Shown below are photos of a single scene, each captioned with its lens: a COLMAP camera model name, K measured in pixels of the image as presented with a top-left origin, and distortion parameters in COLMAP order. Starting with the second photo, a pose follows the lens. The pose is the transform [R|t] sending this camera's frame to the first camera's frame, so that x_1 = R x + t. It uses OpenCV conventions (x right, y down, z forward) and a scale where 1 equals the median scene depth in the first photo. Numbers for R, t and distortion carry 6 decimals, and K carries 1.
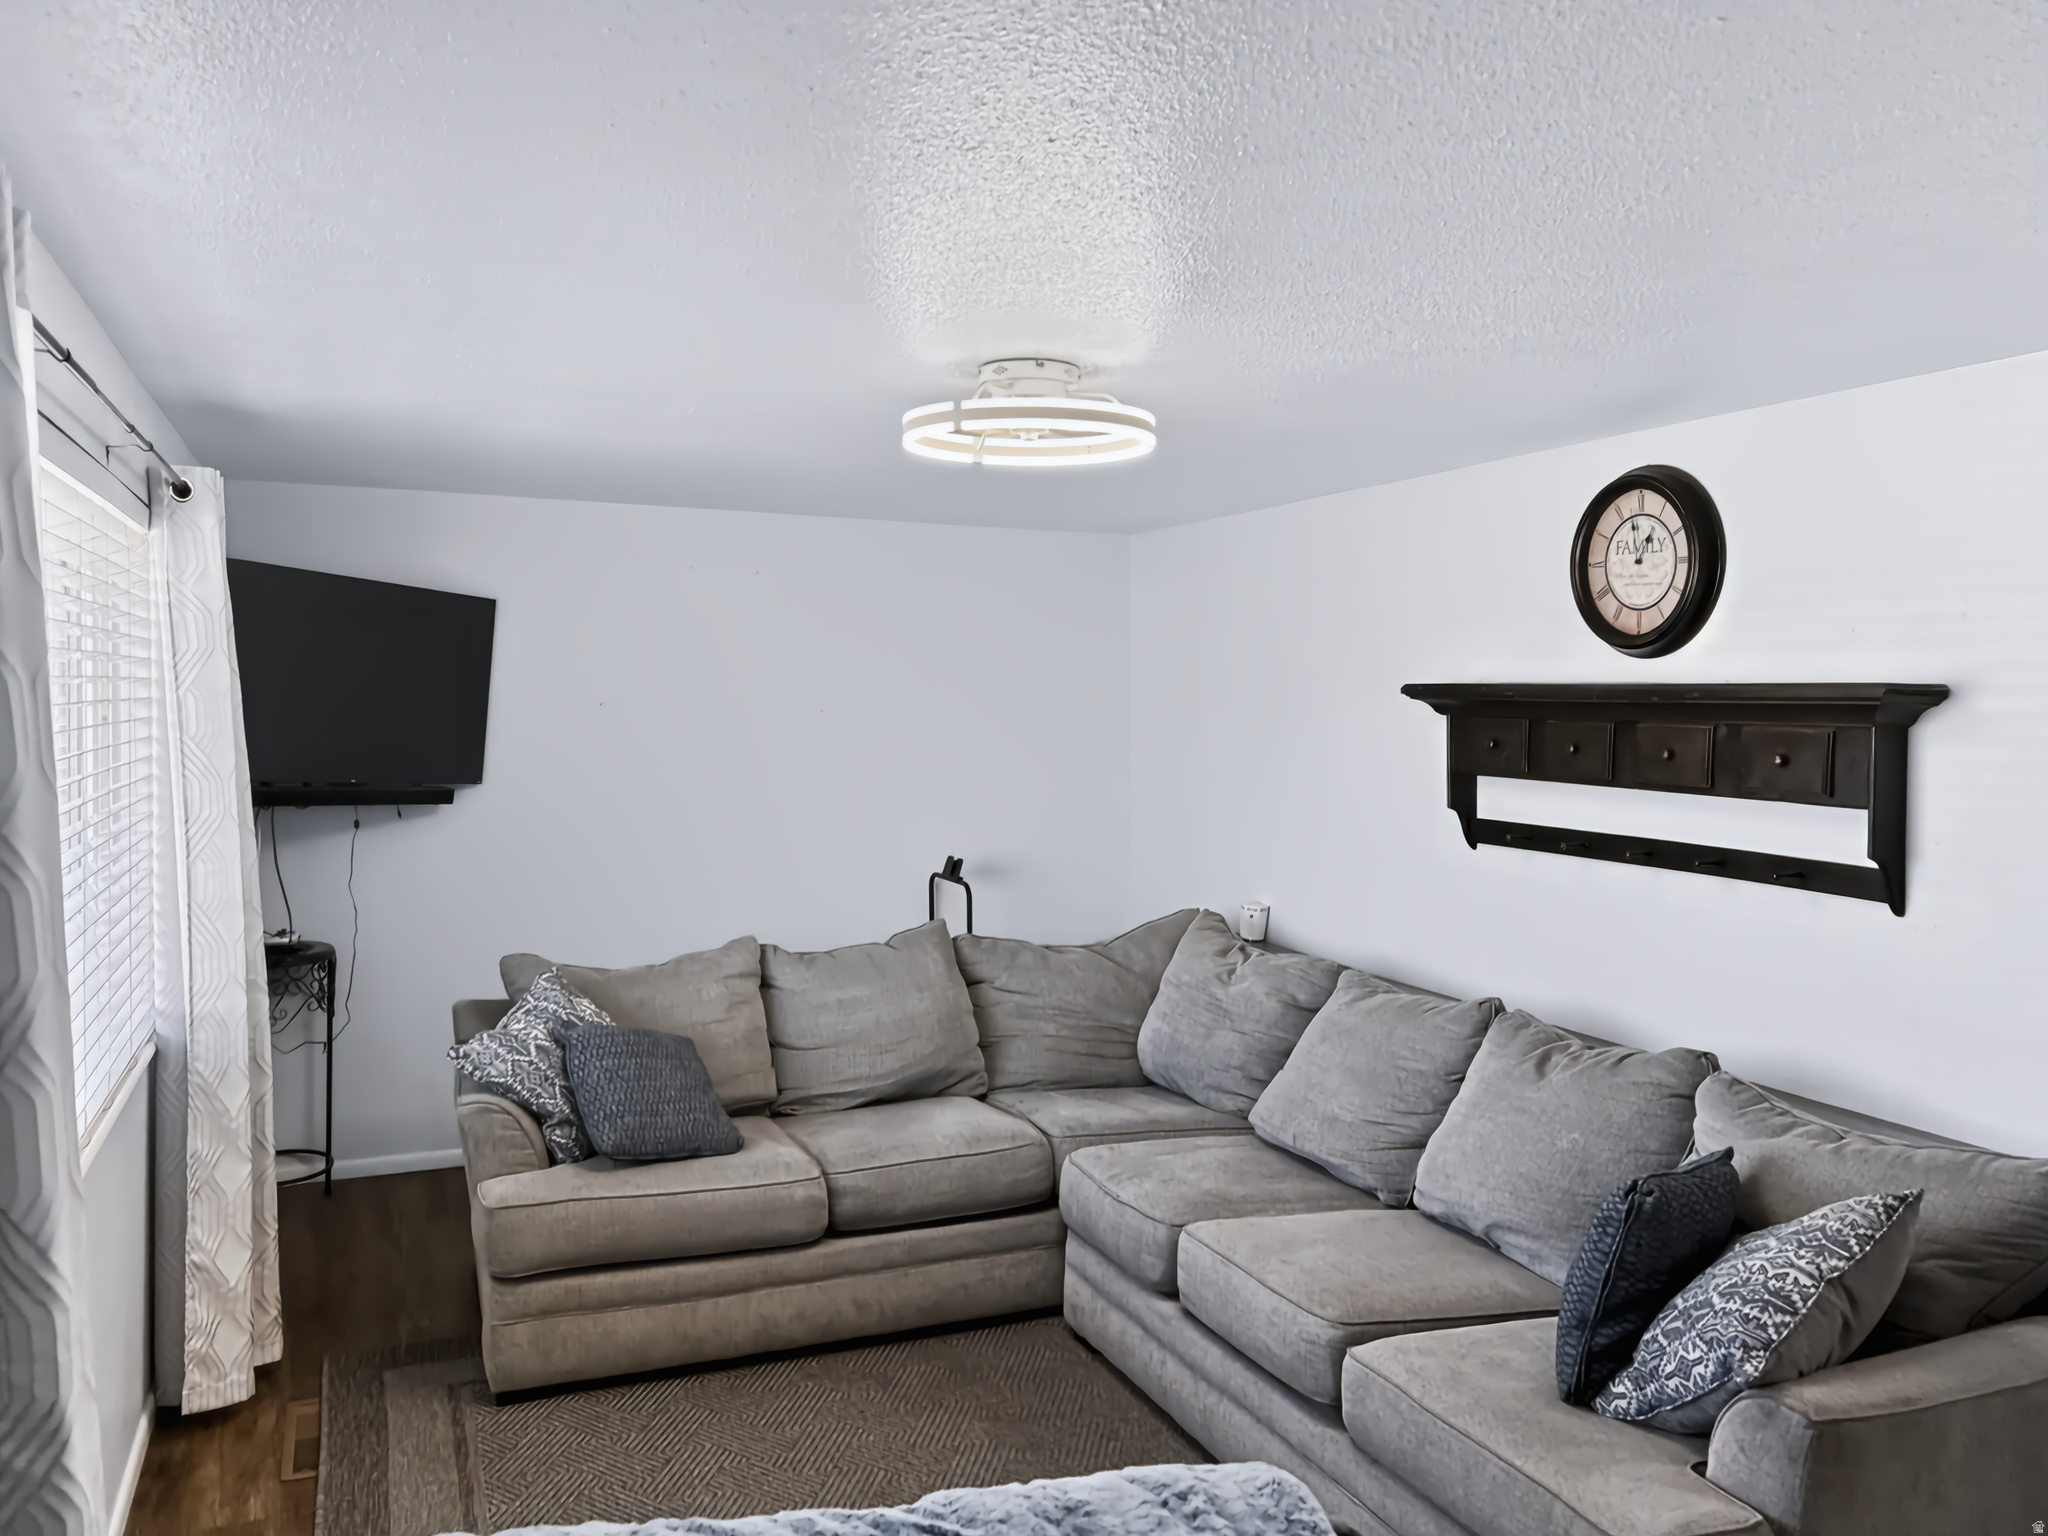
lens RADIAL K [[1540.8, 0, 1023.3], [0, 1540.8, 685.4], [0, 0, 1]] dist [0.002540, -0.004140]
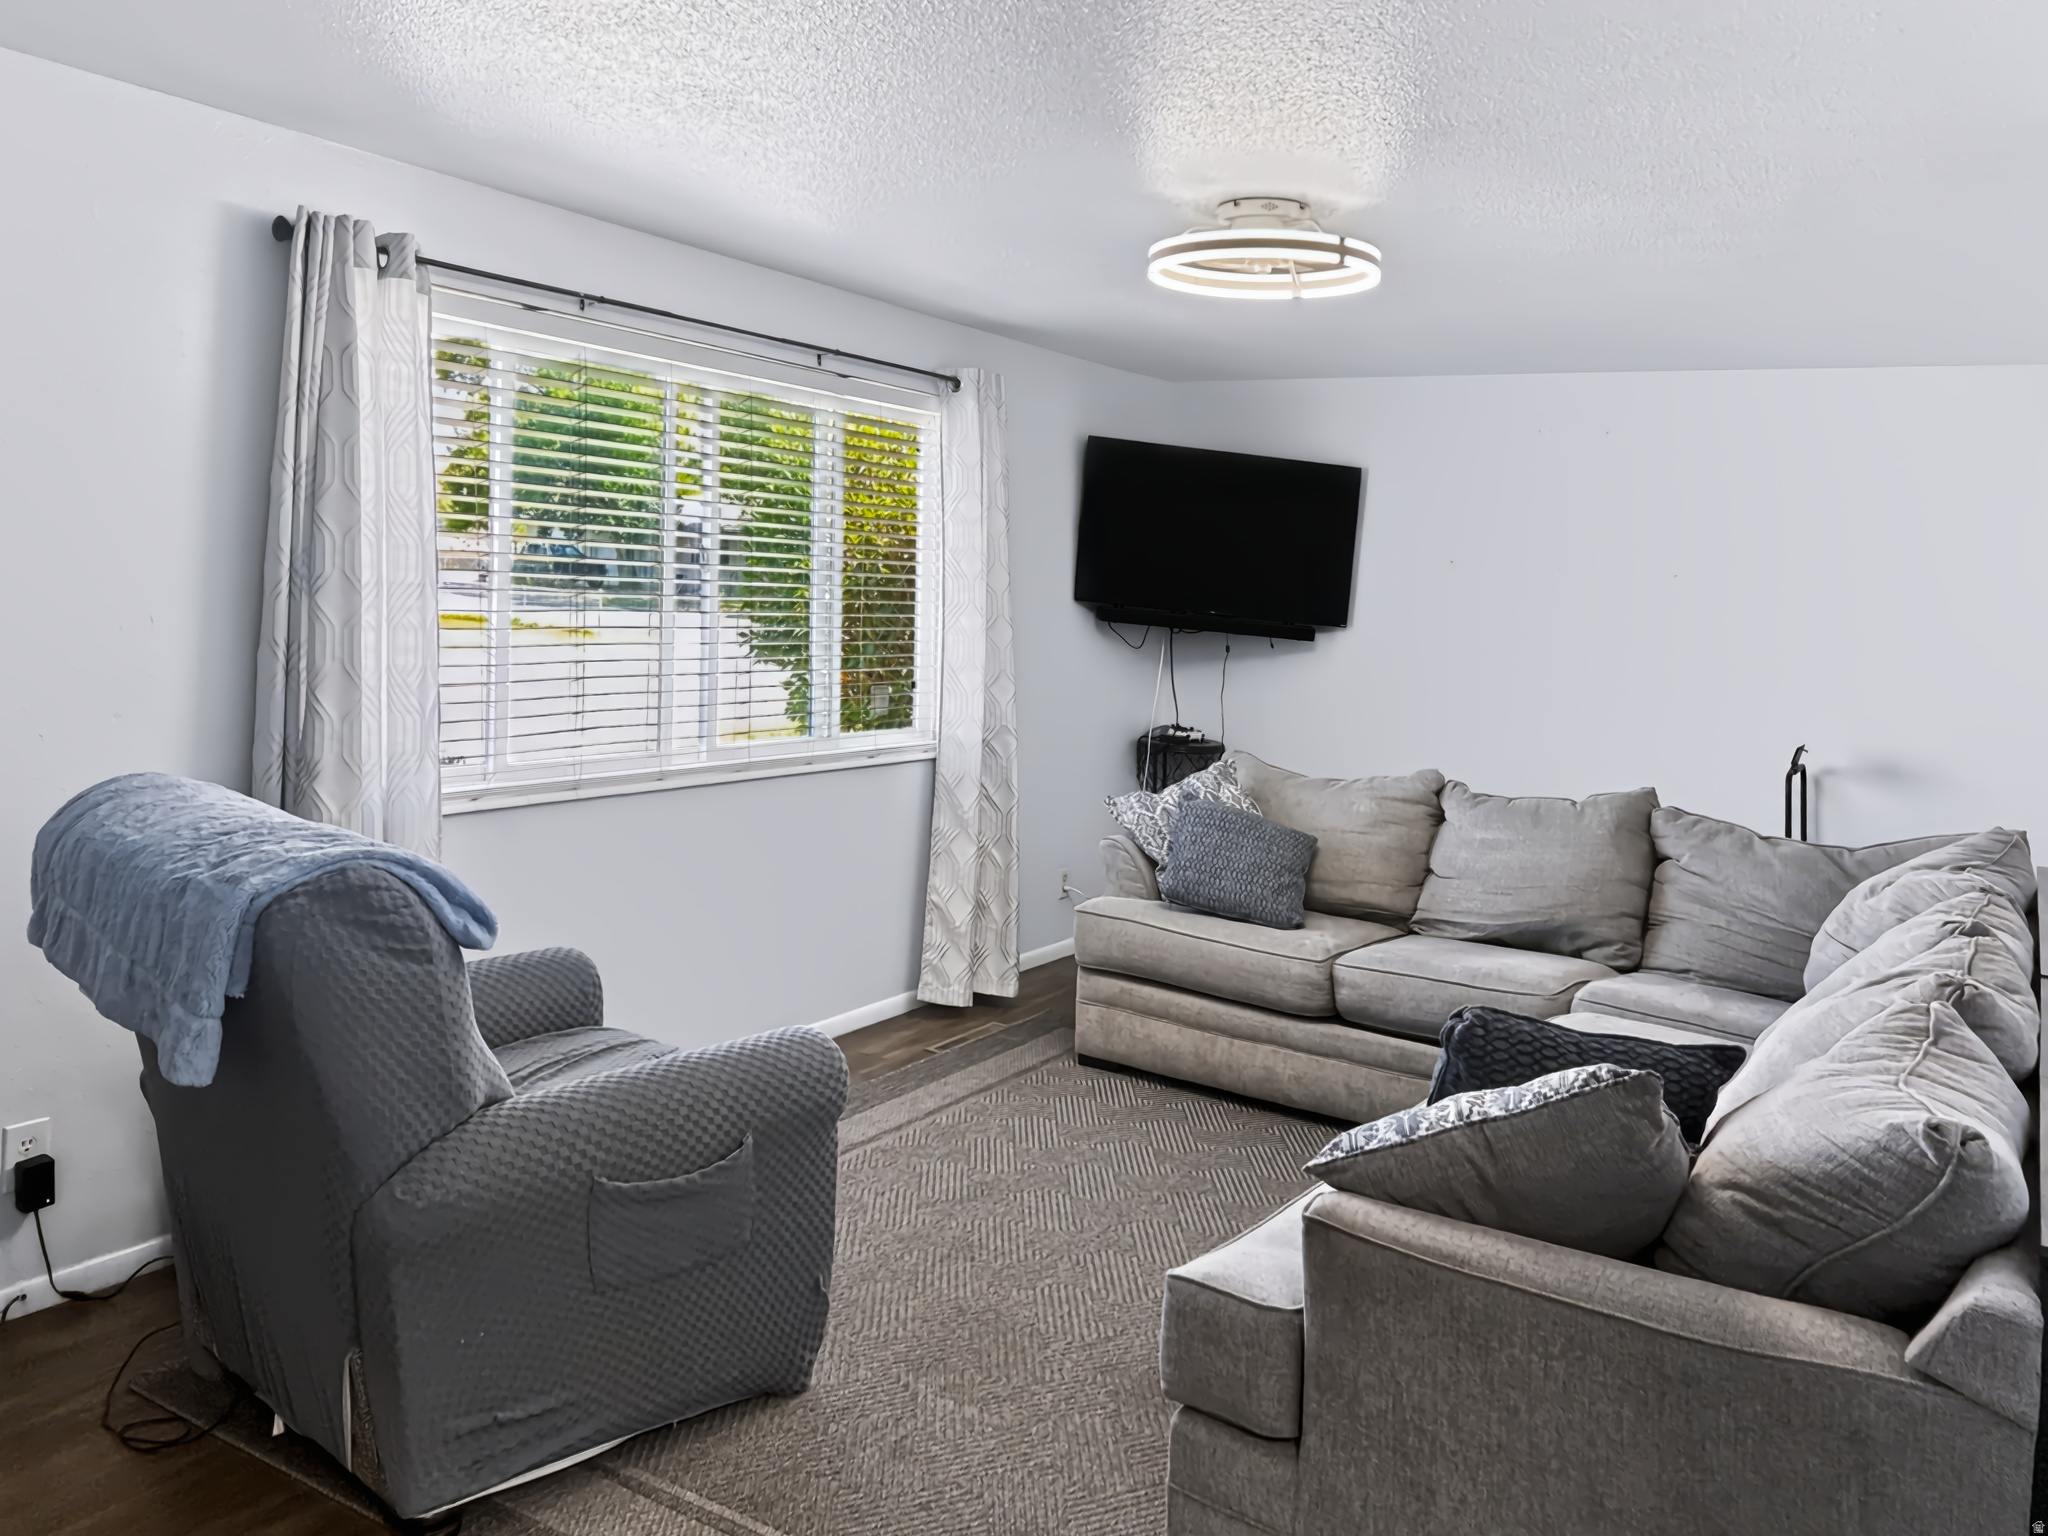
lens RADIAL K [[1584.1, 0, 1024.8], [0, 1584.1, 621.3], [0, 0, 1]] dist [0.003821, 0.000203]
pose [[0.571929, 0.045327, -0.819050, 0.665591], [-0.046891, 0.998646, 0.022523, 0.059431], [0.818962, 0.025525, 0.573280, 0.168132]]
